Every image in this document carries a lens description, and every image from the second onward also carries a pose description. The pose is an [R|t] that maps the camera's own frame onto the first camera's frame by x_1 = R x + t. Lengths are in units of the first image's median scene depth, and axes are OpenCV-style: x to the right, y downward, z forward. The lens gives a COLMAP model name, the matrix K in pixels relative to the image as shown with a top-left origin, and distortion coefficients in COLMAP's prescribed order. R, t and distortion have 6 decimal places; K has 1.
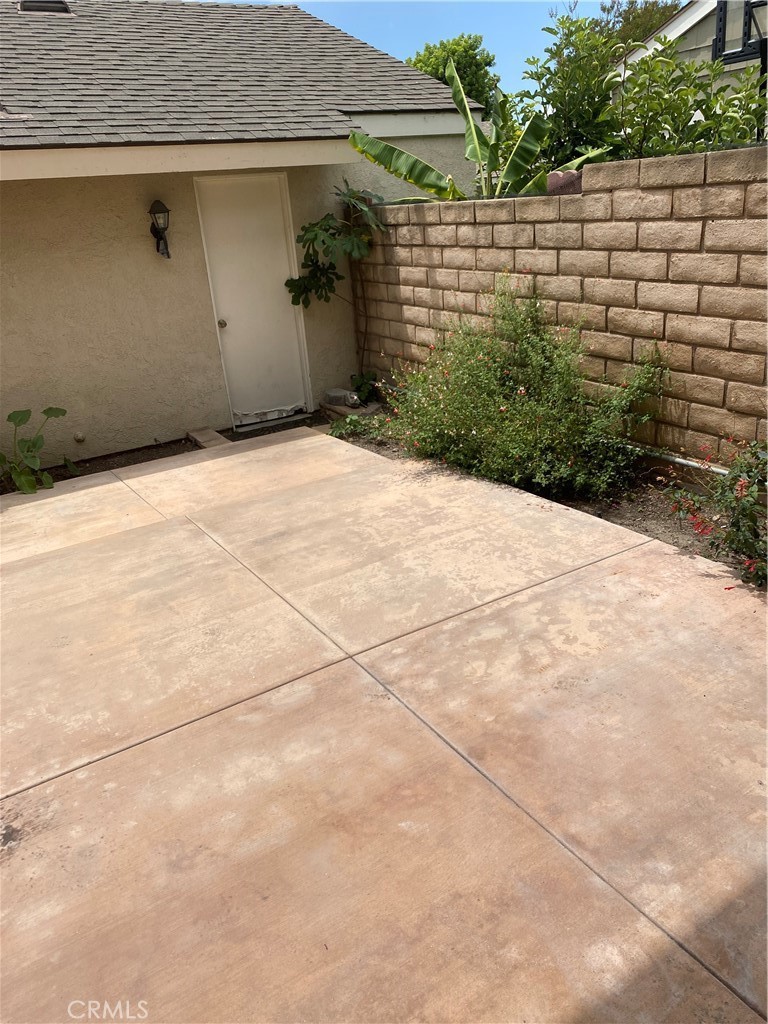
lens RADIAL K [[774.6, 0, 384.0], [0, 774.6, 512.0], [0, 0, 1]] dist [0.003047, -0.003618]
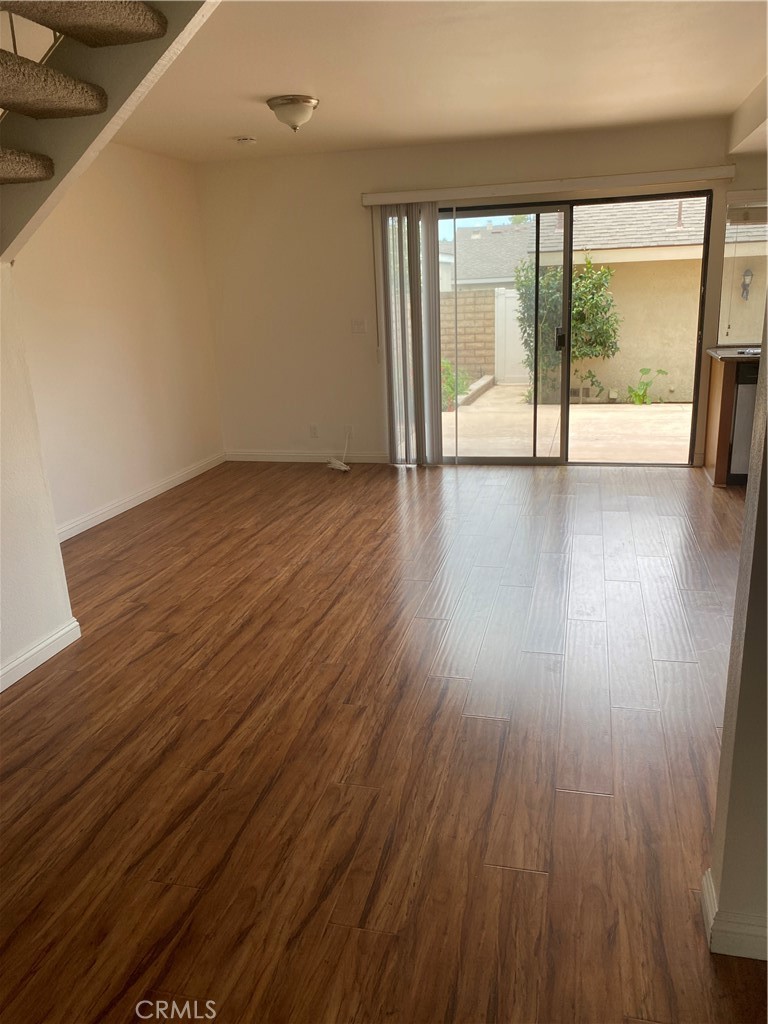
lens RADIAL K [[776.9, 0, 387.2], [0, 776.9, 529.4], [0, 0, 1]] dist [-0.002730, -0.000750]
pose [[0.683043, 0.258940, -0.682936, 0.652665], [-0.281273, 0.956184, 0.081226, 0.342674], [0.674045, 0.136611, 0.725948, -1.016122]]
